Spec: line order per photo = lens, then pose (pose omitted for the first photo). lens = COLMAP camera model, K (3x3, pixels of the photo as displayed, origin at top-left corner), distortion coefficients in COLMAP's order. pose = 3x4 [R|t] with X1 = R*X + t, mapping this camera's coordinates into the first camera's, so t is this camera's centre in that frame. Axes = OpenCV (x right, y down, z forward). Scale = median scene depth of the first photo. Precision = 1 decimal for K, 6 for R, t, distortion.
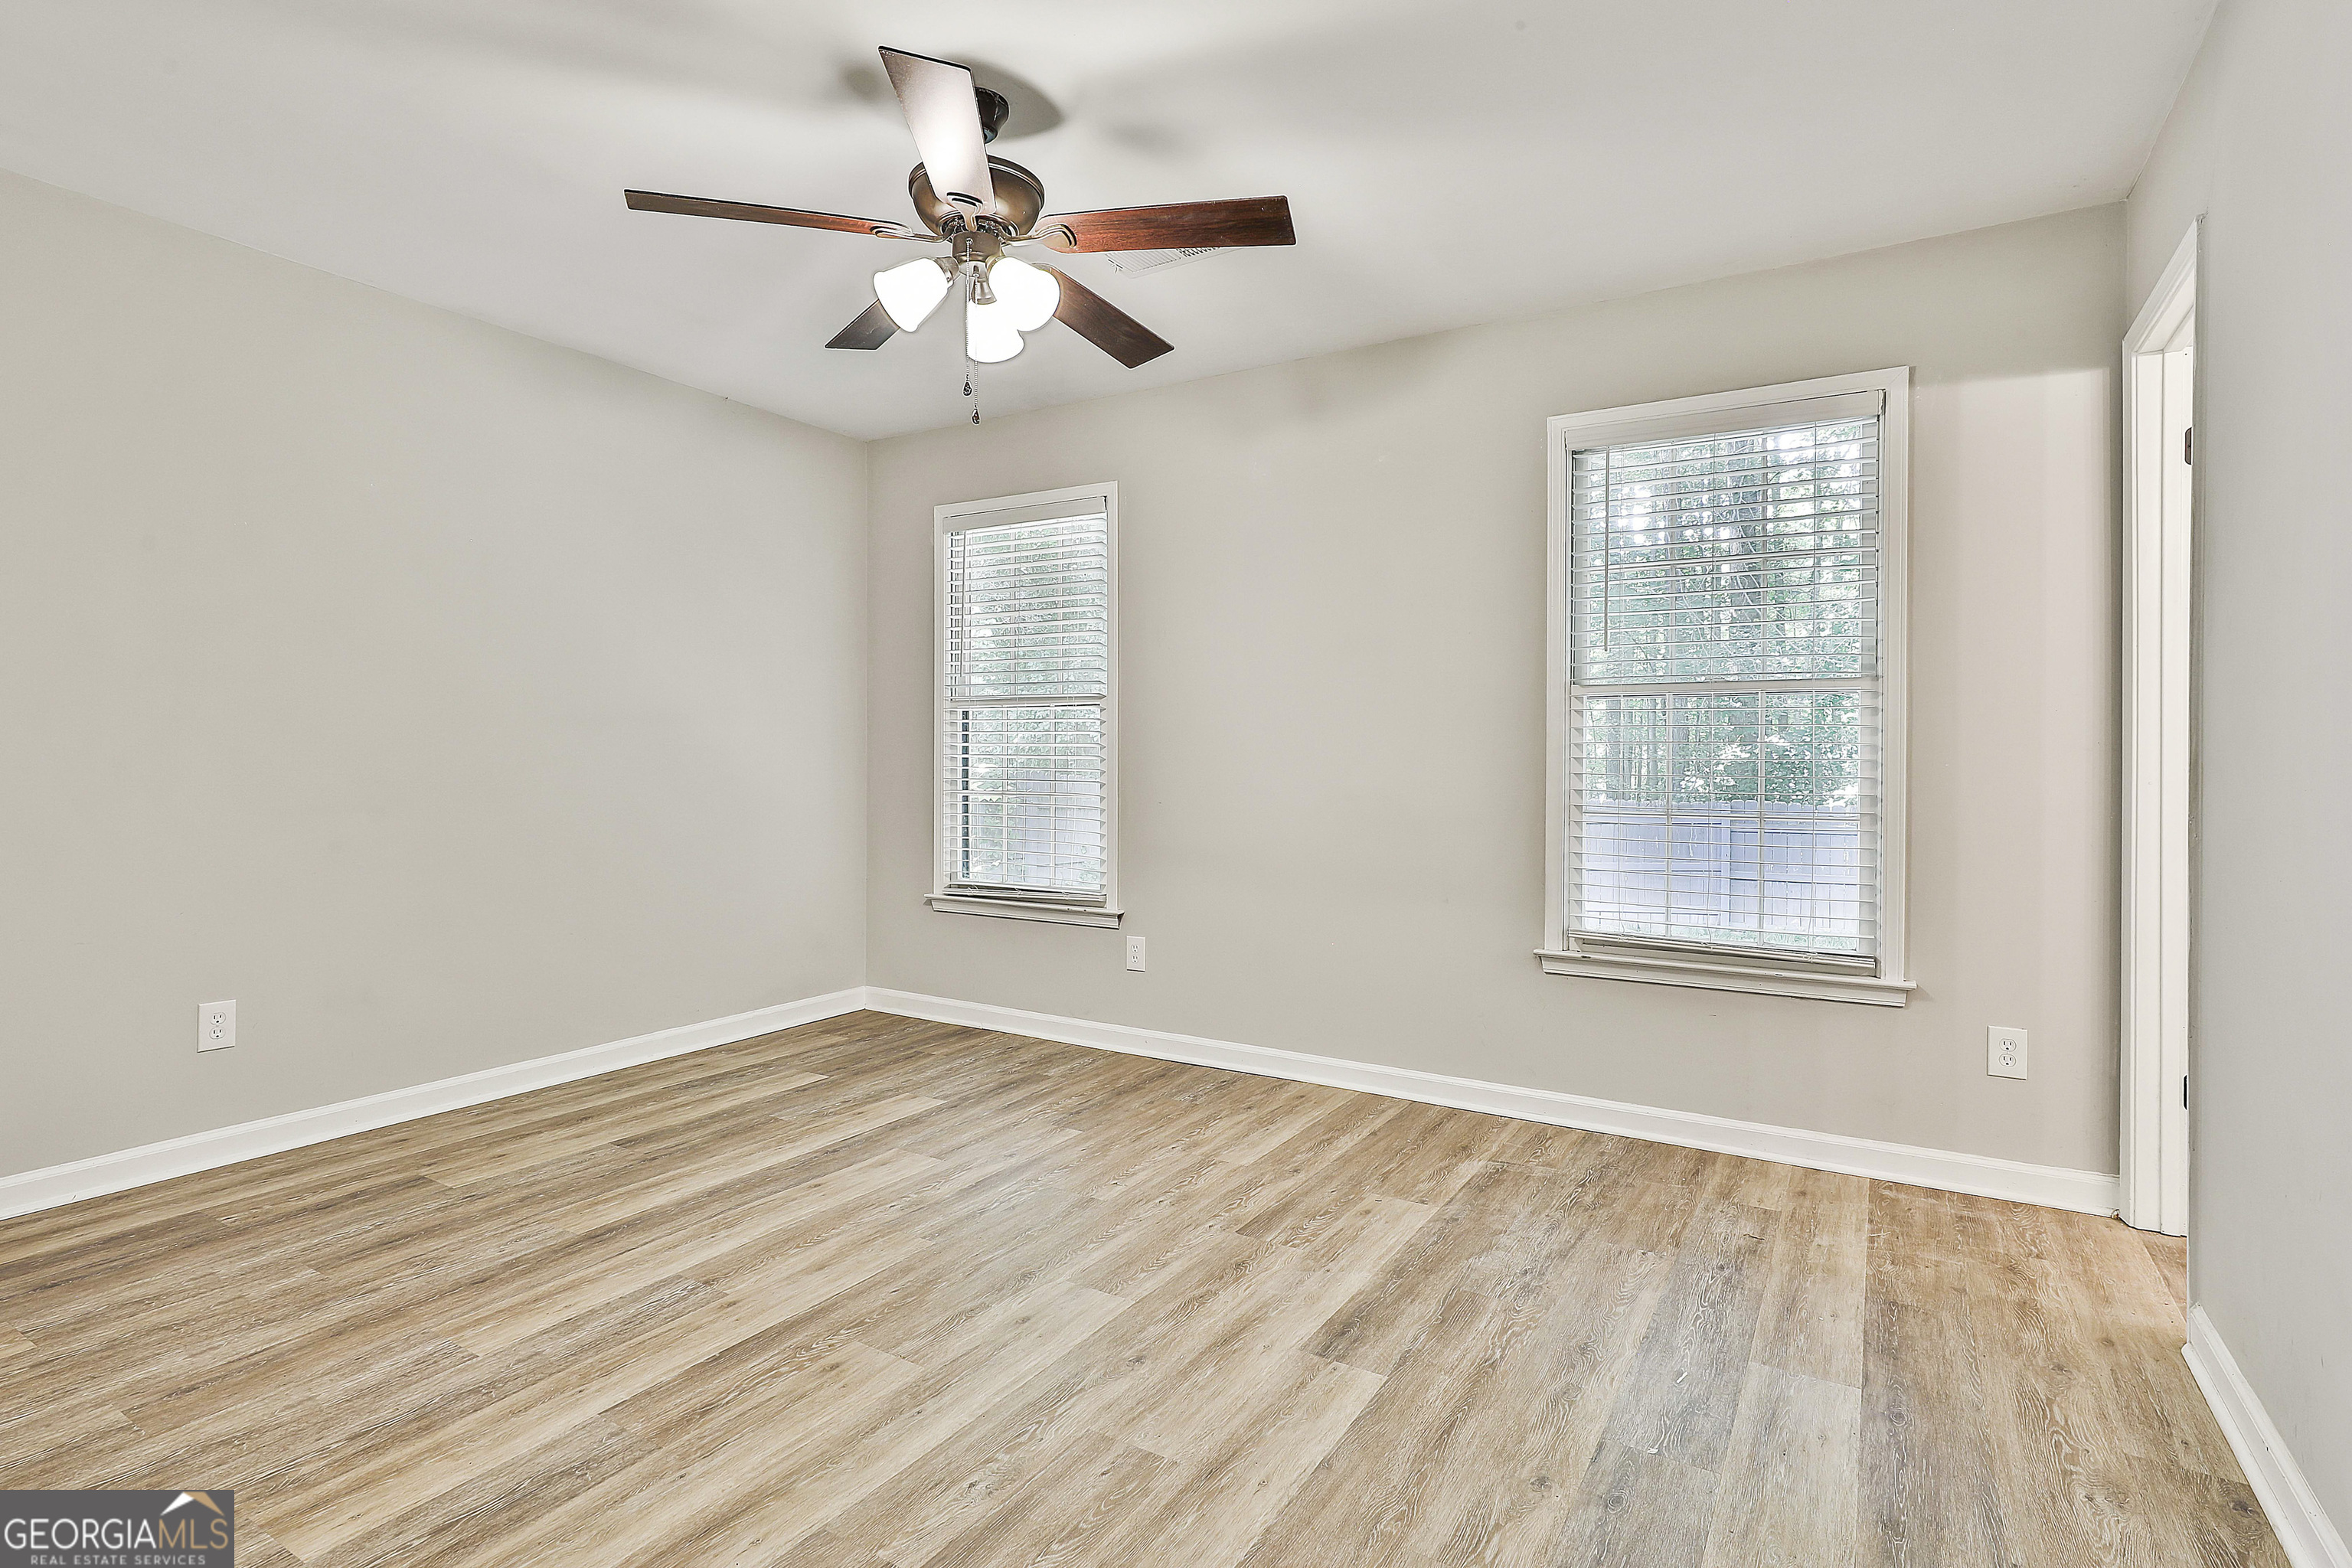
lens RADIAL K [[1147.3, 0, 1169.7], [0, 1147.3, 780.8], [0, 0, 1]] dist [-0.004618, 0.002496]
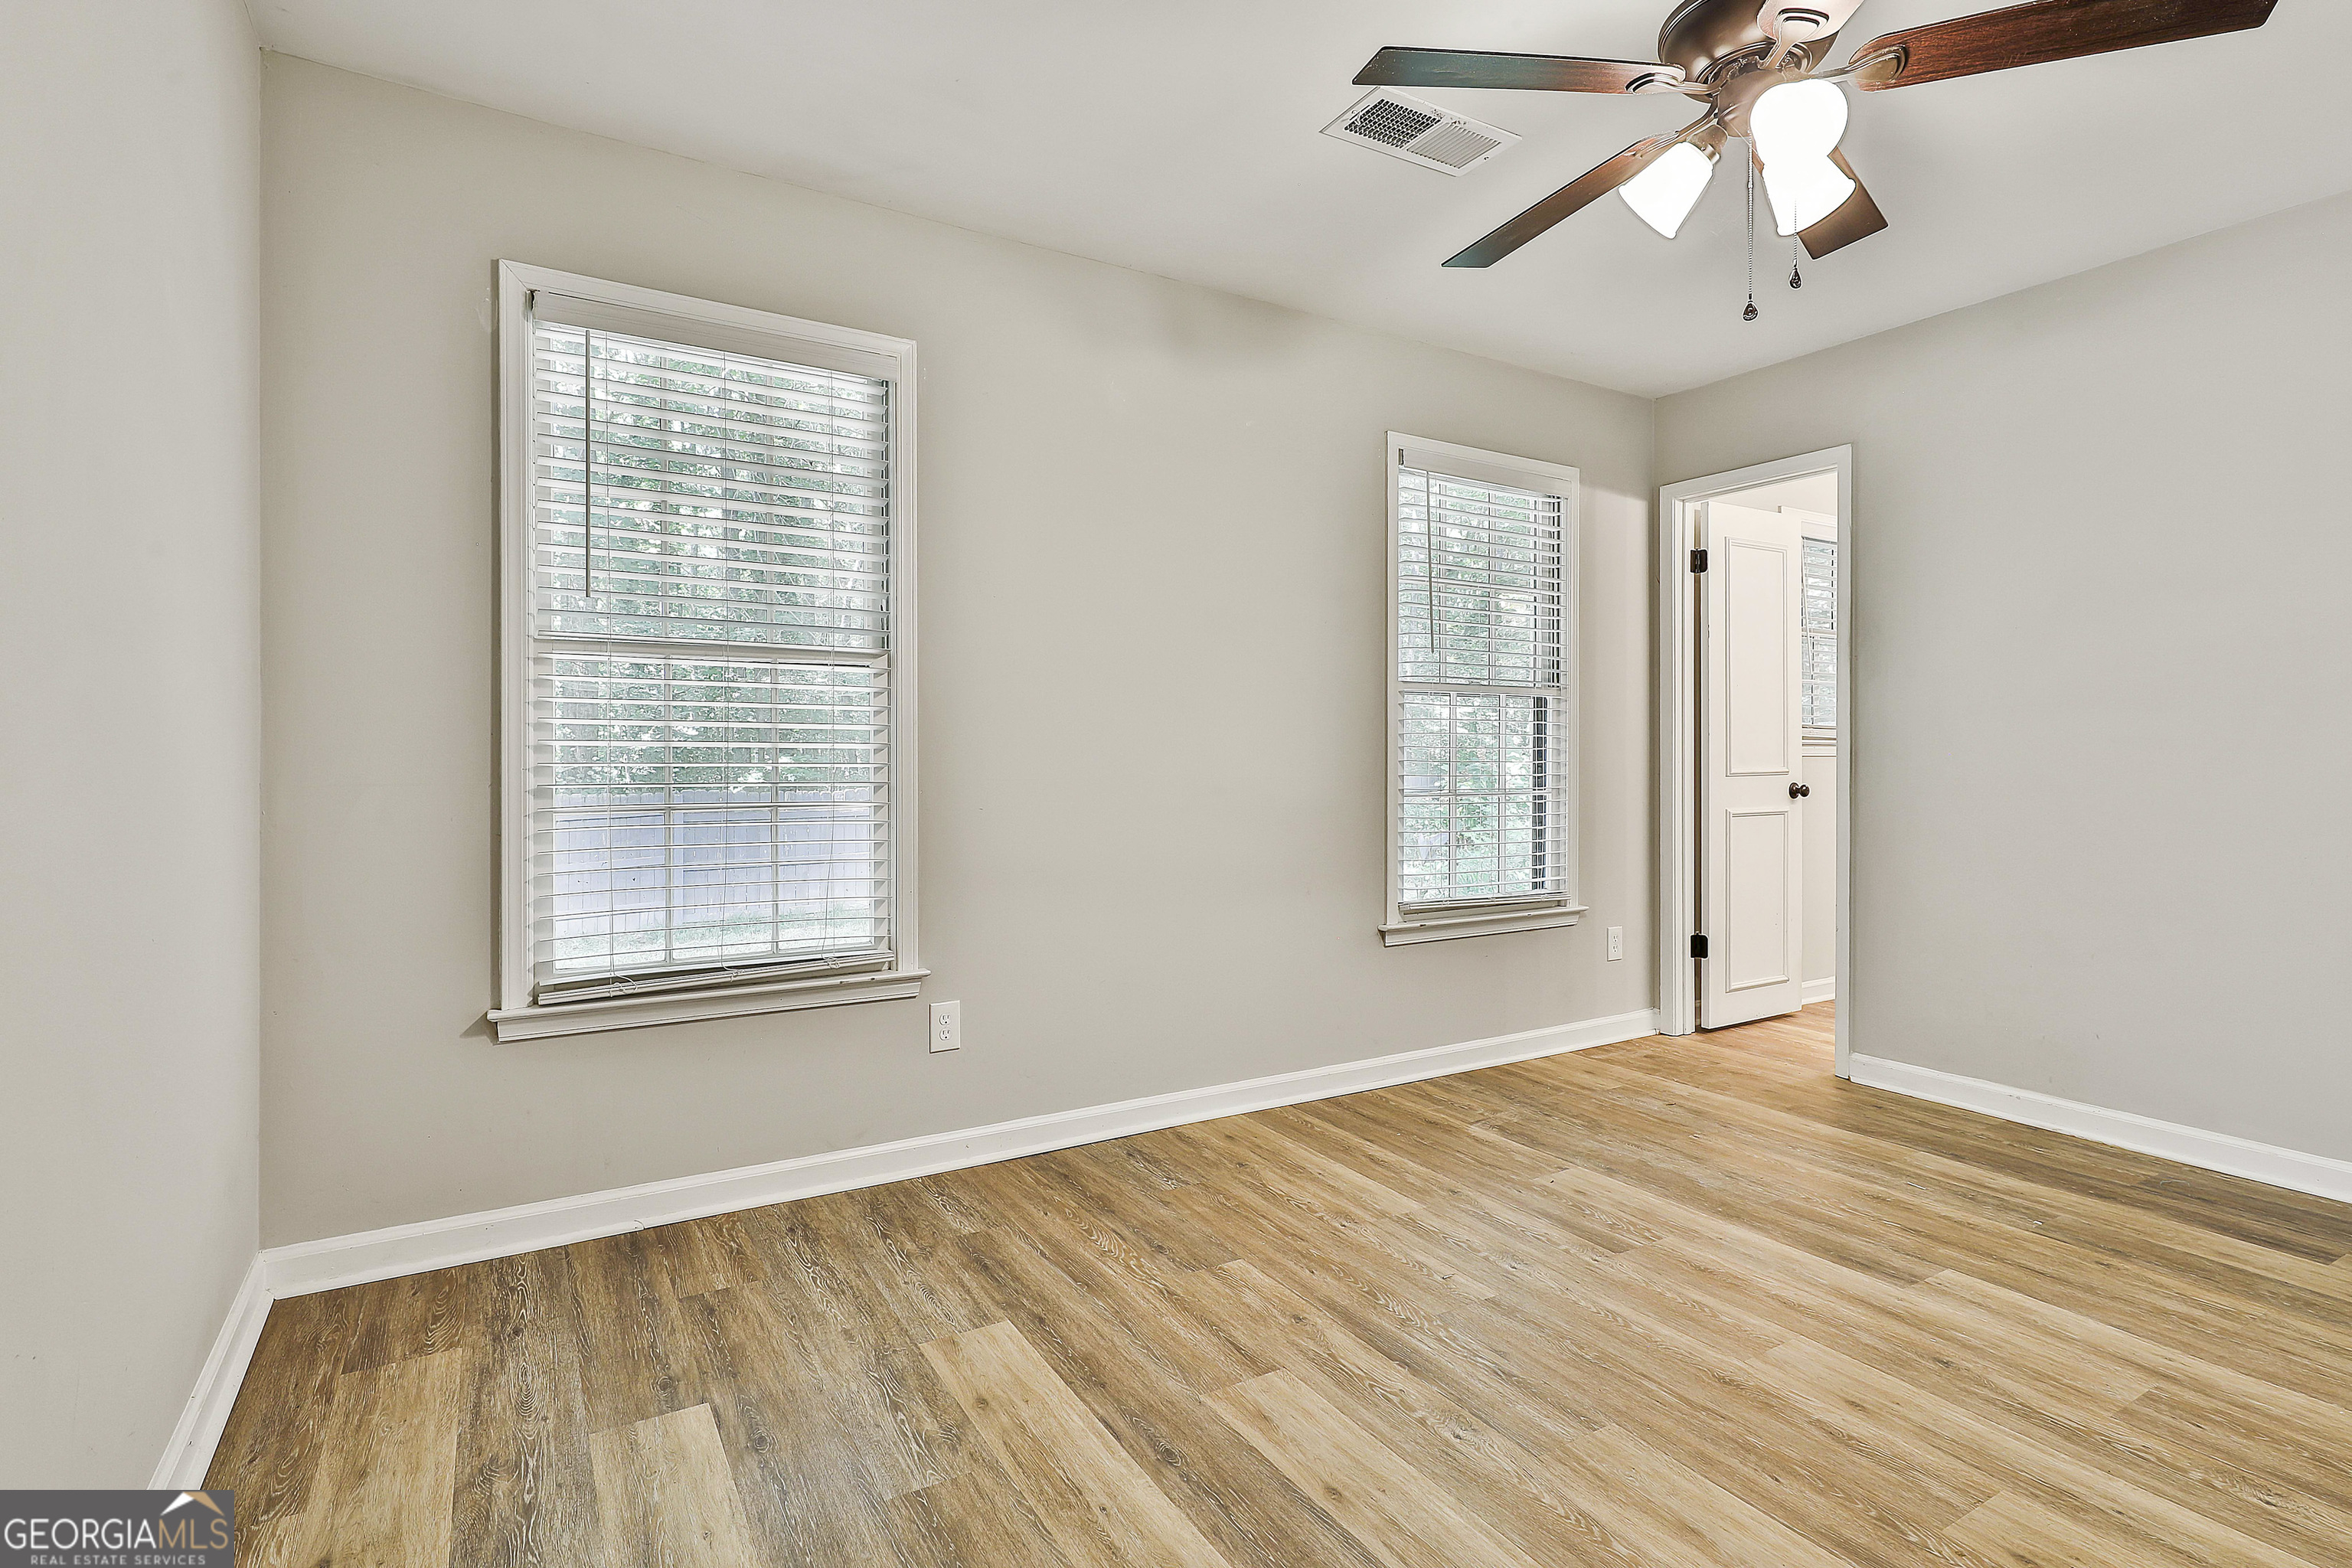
lens RADIAL K [[1147.3, 0, 1171.6], [0, 1147.3, 764.2], [0, 0, 1]] dist [-0.004618, 0.002496]
pose [[0.462027, -0.013664, 0.886761, -0.767288], [0.016877, 0.999836, 0.006613, -0.015601], [-0.886705, 0.011911, 0.462182, 0.724030]]
